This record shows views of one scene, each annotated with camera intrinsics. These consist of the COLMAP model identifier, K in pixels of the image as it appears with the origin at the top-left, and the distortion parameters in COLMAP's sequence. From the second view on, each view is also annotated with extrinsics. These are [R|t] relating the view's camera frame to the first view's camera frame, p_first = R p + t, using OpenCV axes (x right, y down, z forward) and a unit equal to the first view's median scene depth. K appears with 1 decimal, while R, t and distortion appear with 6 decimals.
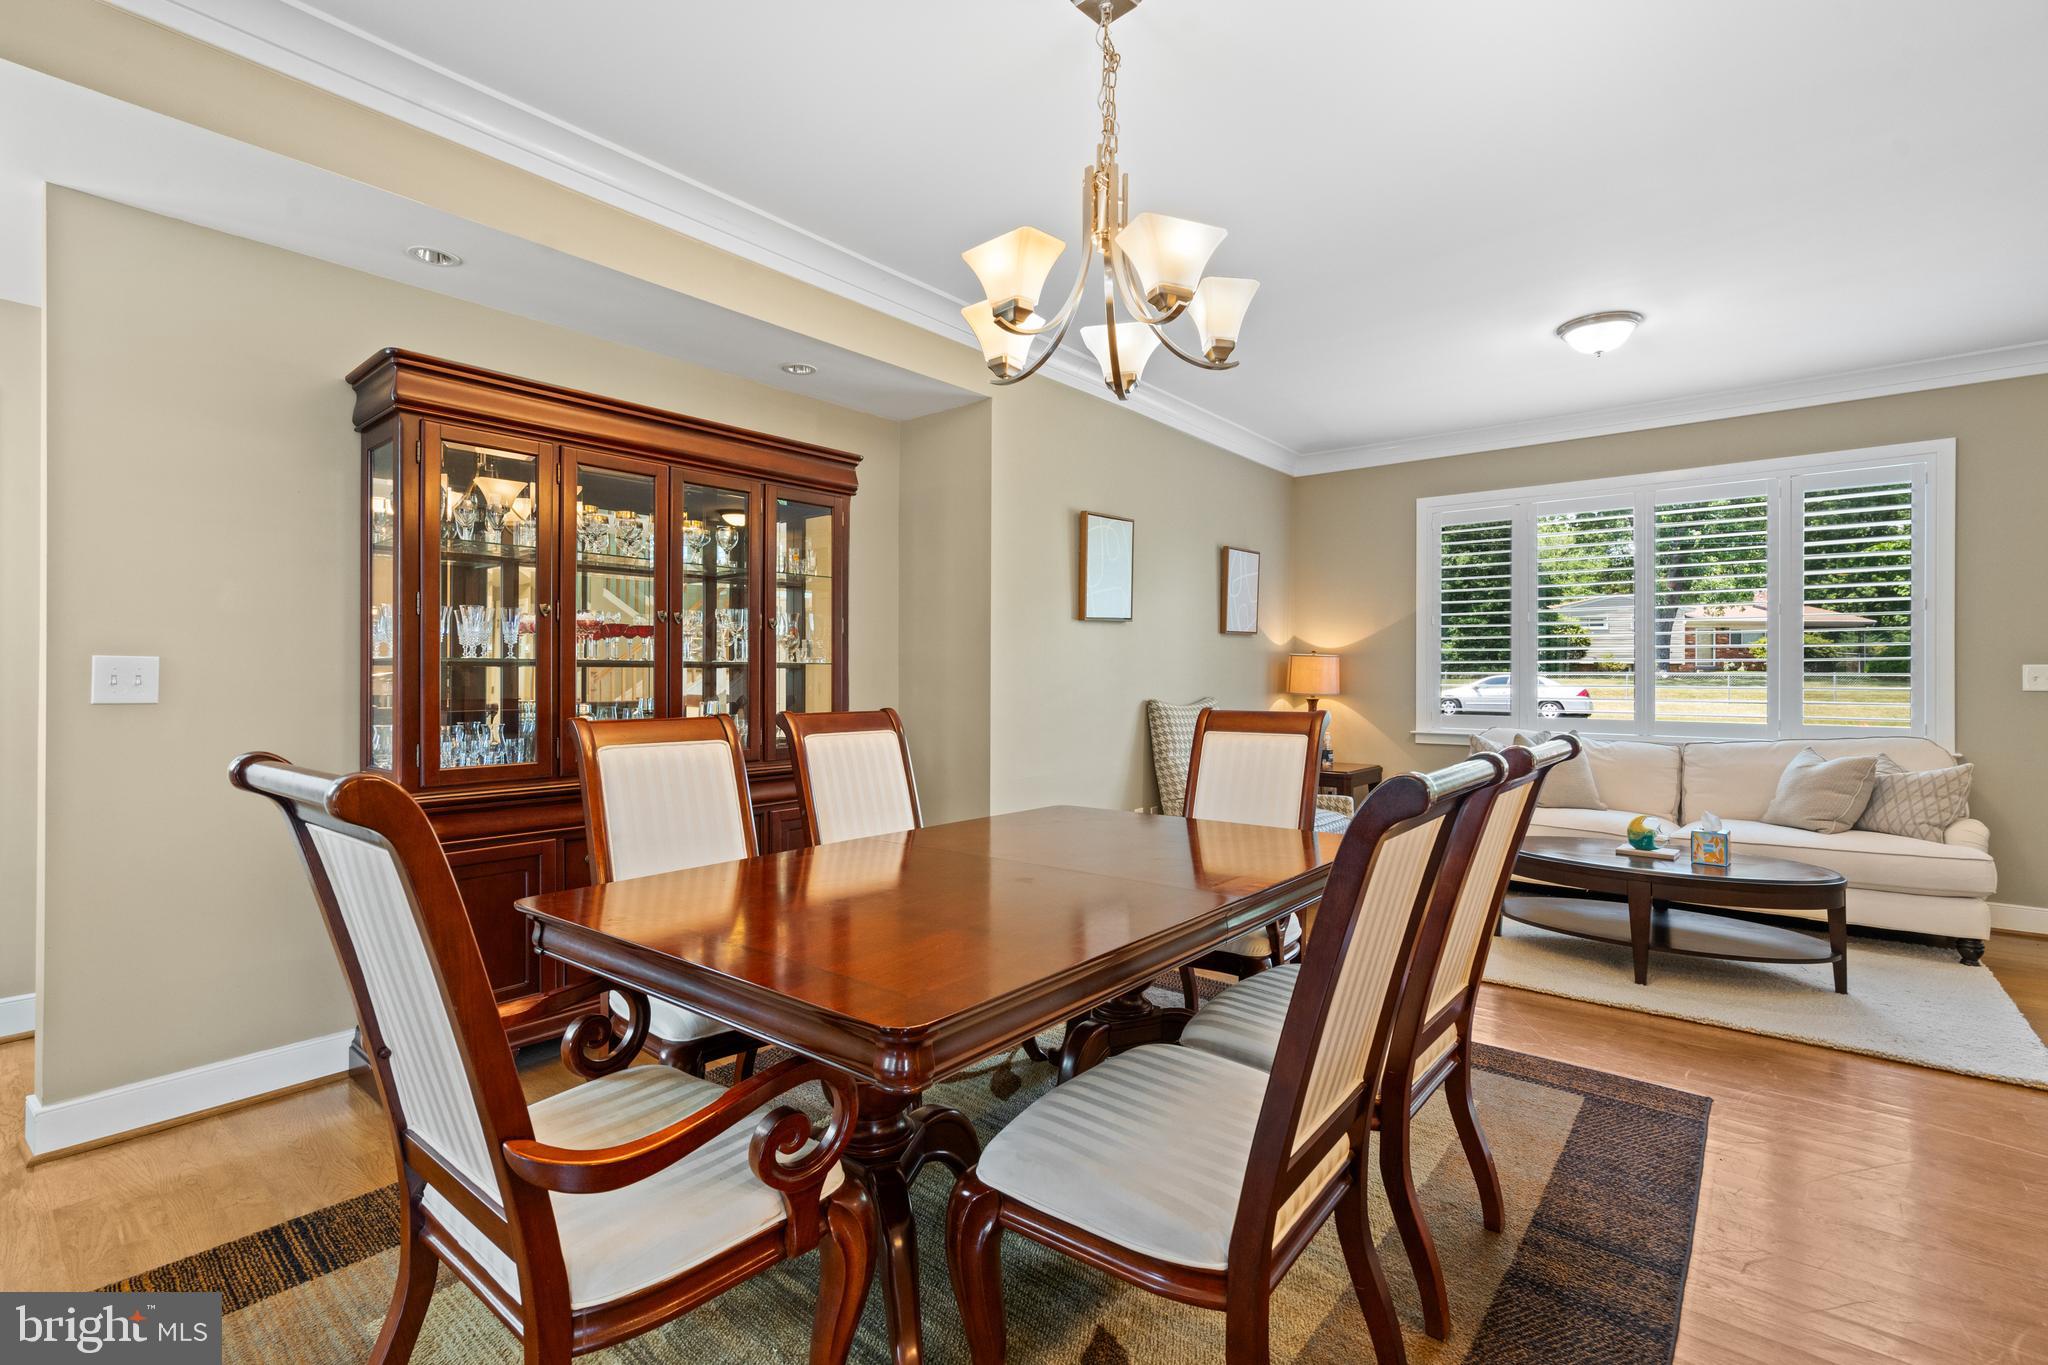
lens RADIAL K [[935.2, 0, 1021.5], [0, 935.2, 686.5], [0, 0, 1]] dist [-0.003907, 0.000871]
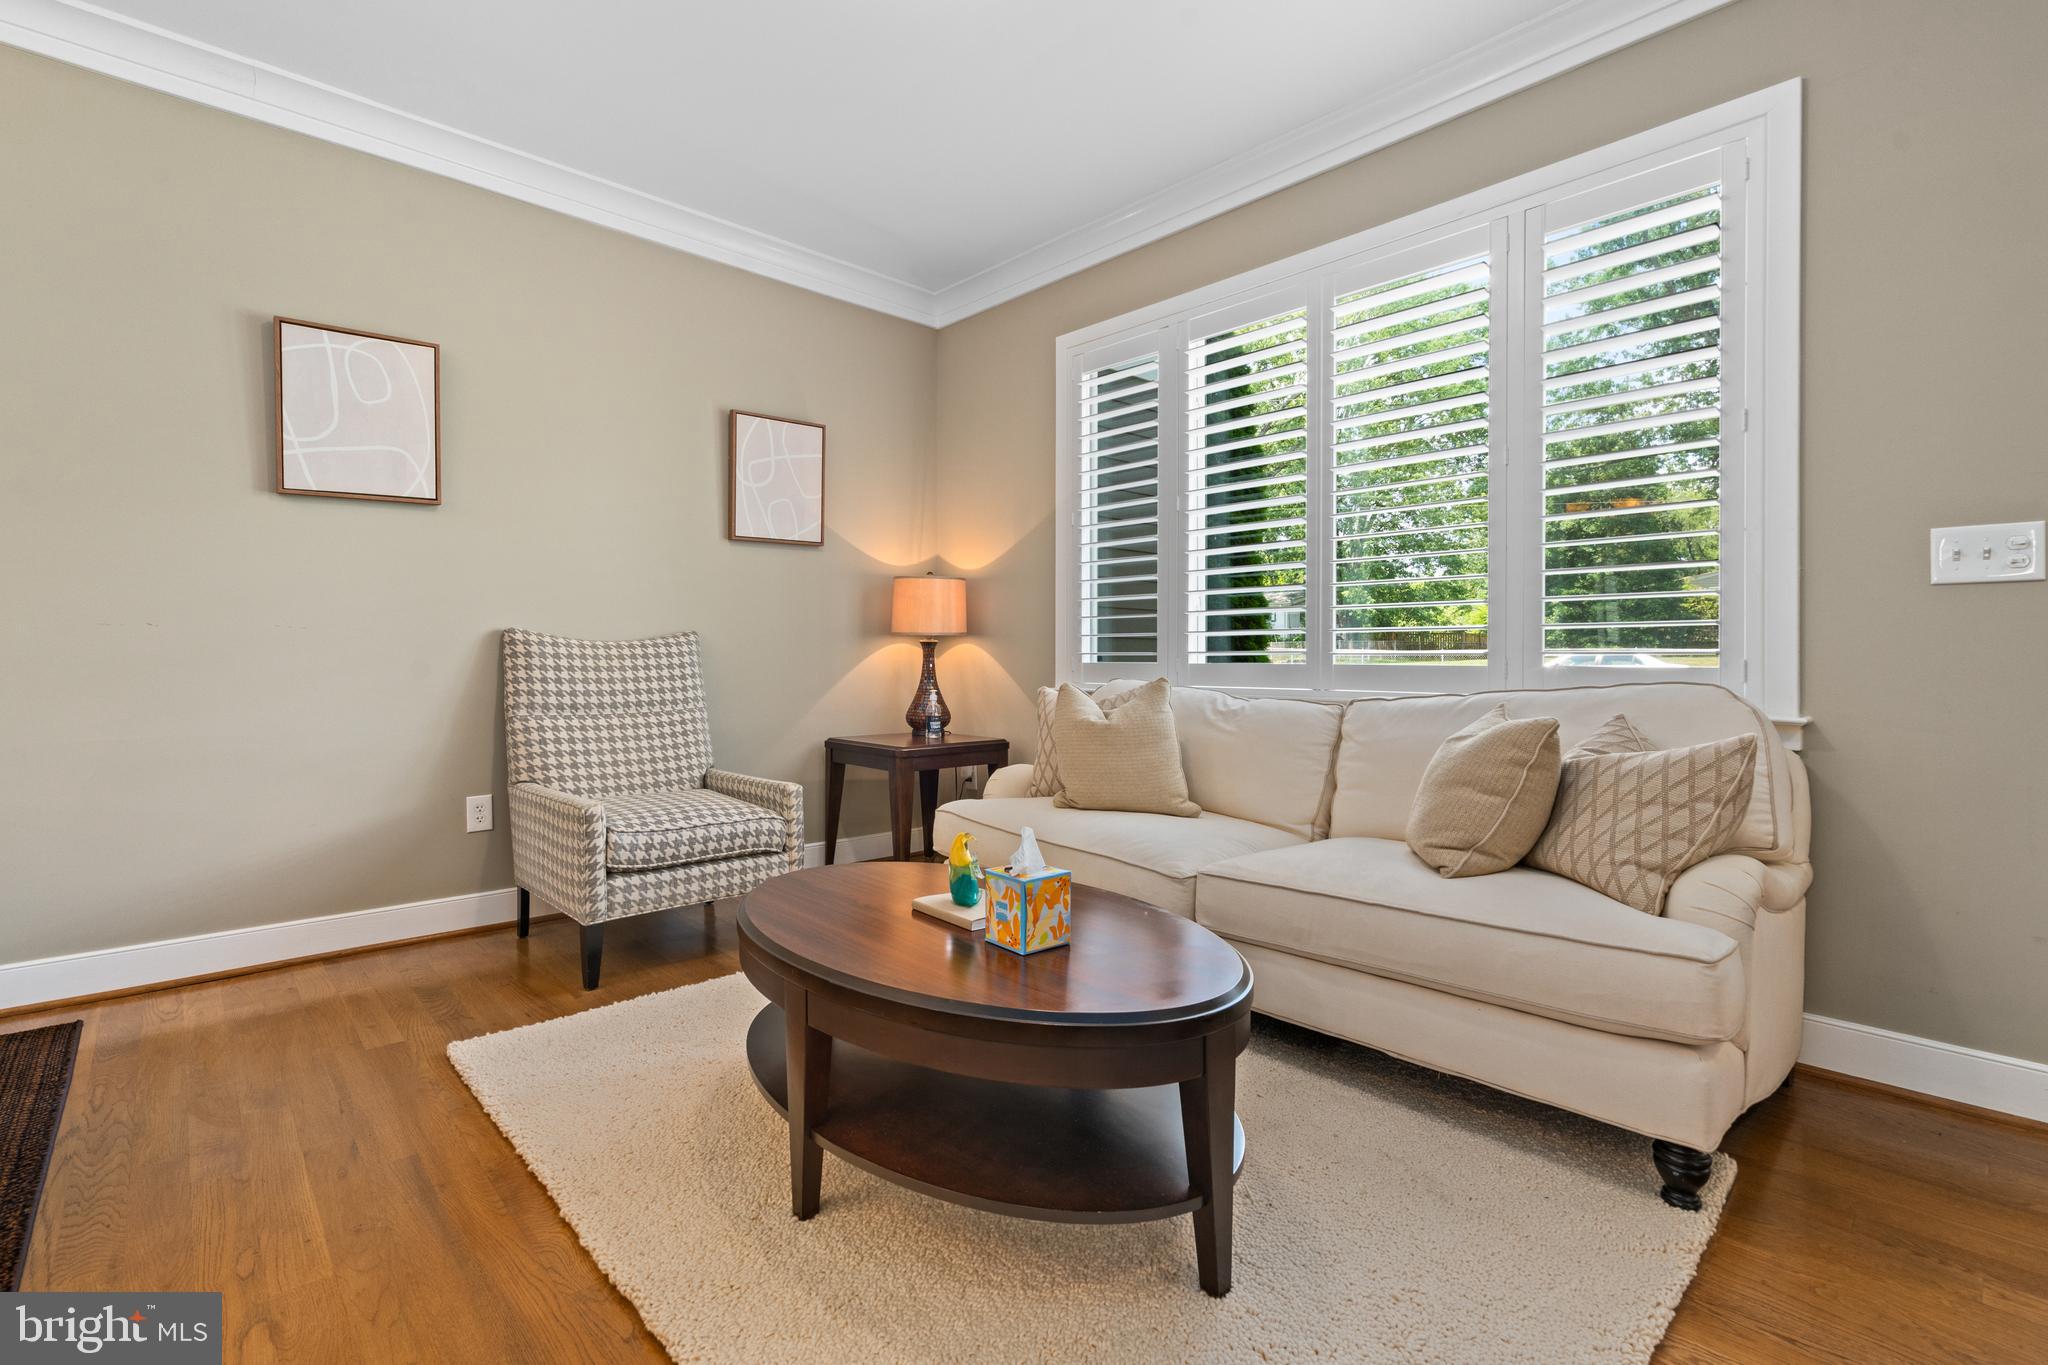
lens RADIAL K [[935.2, 0, 1027.0], [0, 935.2, 666.2], [0, 0, 1]] dist [-0.003907, 0.000871]
pose [[0.991384, 0.001444, -0.130983, 0.684808], [-0.001891, 0.999993, -0.003293, 0.049114], [0.130977, 0.003513, 0.991379, 0.474860]]
